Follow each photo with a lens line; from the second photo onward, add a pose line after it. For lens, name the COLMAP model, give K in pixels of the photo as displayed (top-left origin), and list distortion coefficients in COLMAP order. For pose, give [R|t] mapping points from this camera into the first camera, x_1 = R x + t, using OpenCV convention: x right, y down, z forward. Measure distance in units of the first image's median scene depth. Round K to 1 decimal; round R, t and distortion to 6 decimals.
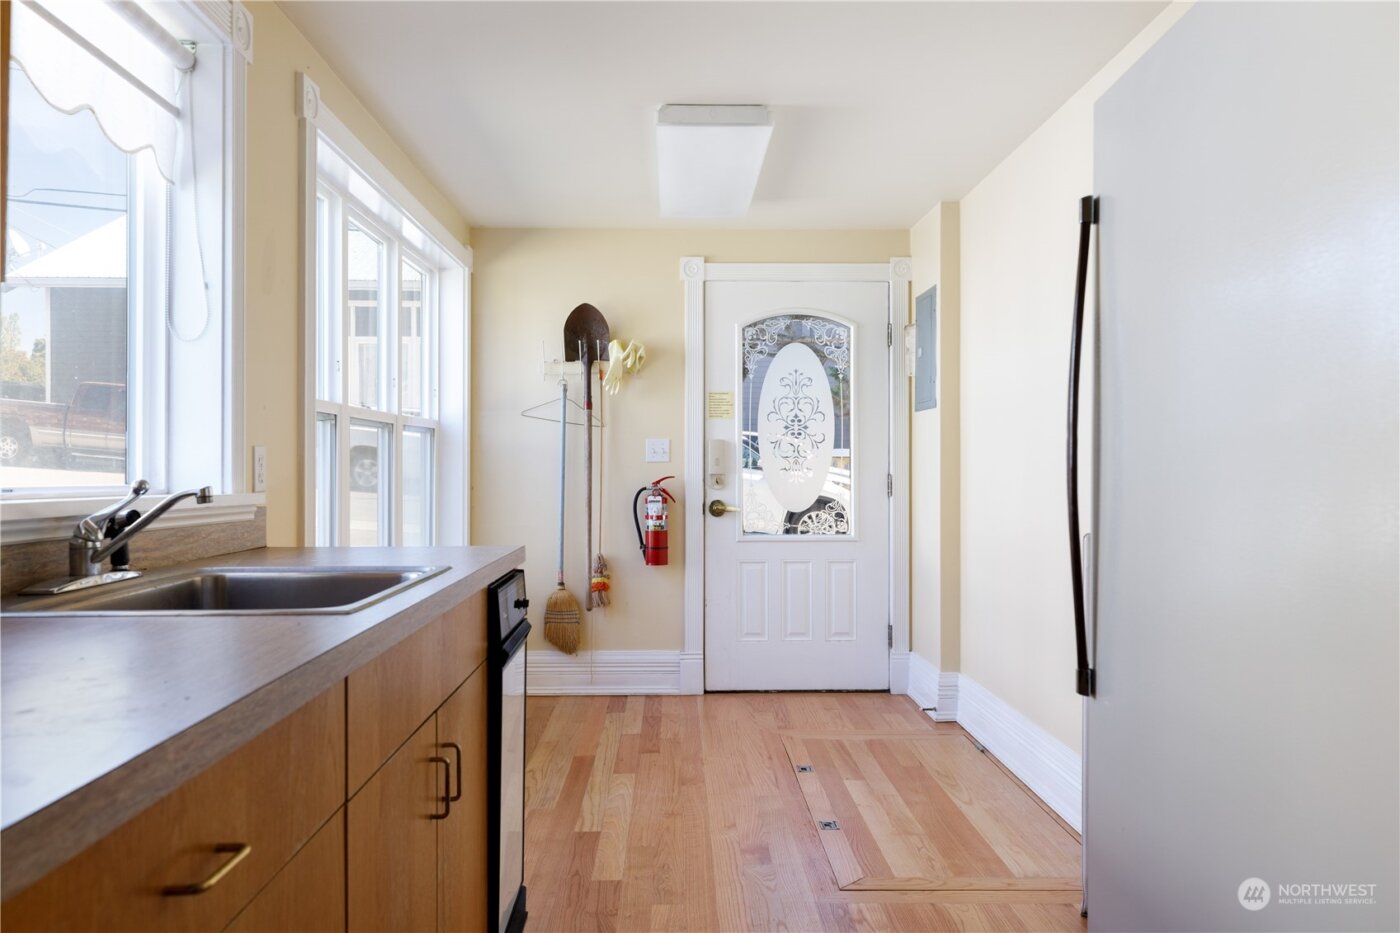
lens RADIAL K [[1067.6, 0, 700.3], [0, 1067.6, 466.3], [0, 0, 1]] dist [0.001341, 0.001517]
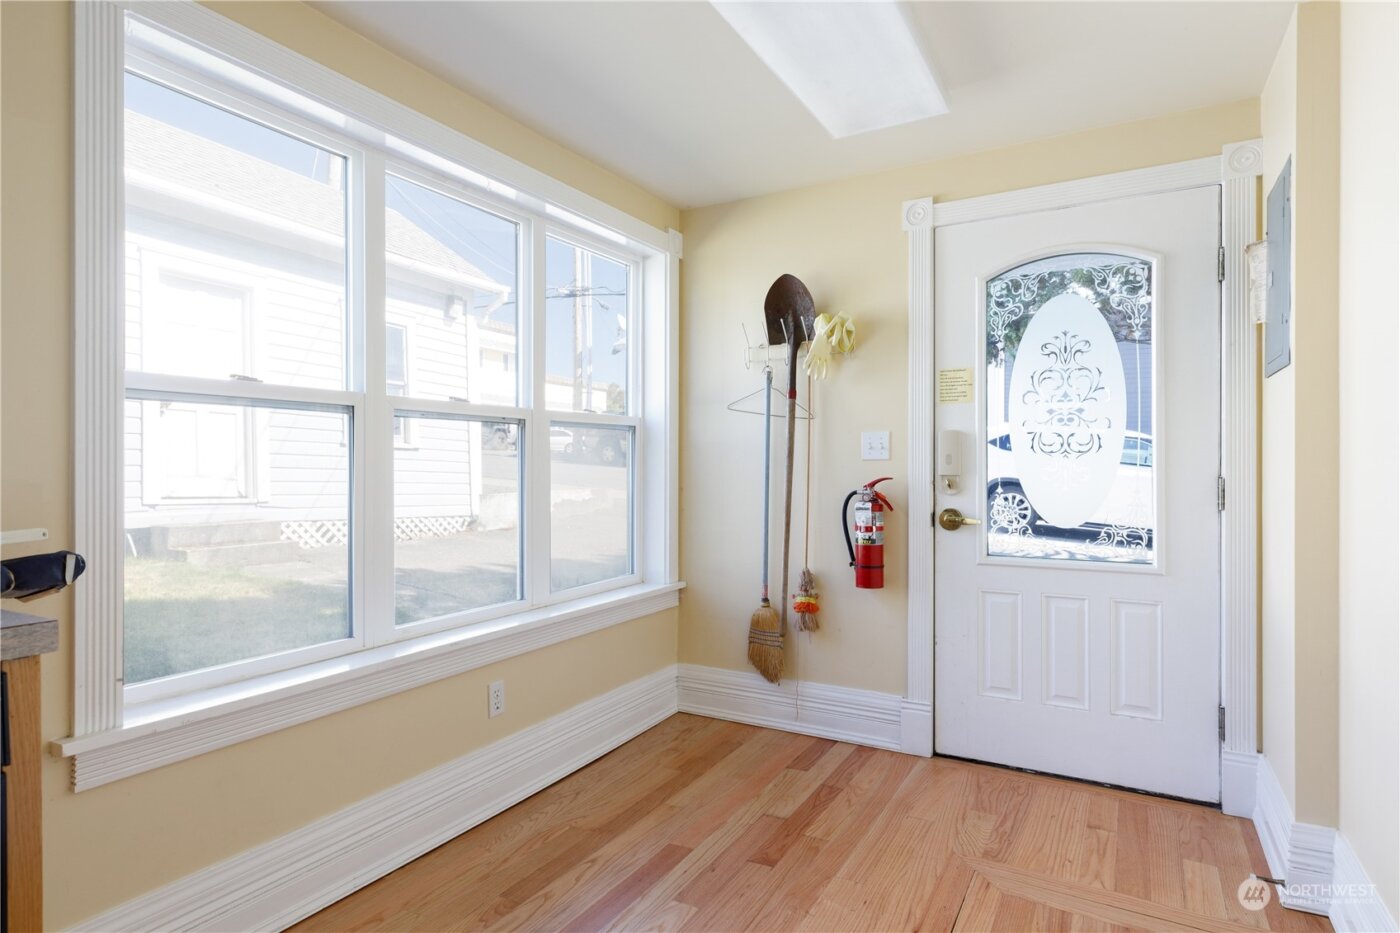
lens RADIAL K [[769.2, 0, 697.5], [0, 769.2, 468.4], [0, 0, 1]] dist [0.006628, -0.004198]
pose [[0.854355, 0.000057, -0.519690, 0.149418], [0.002465, 0.999988, 0.004162, -0.000373], [0.519684, -0.004837, 0.854345, 0.430209]]
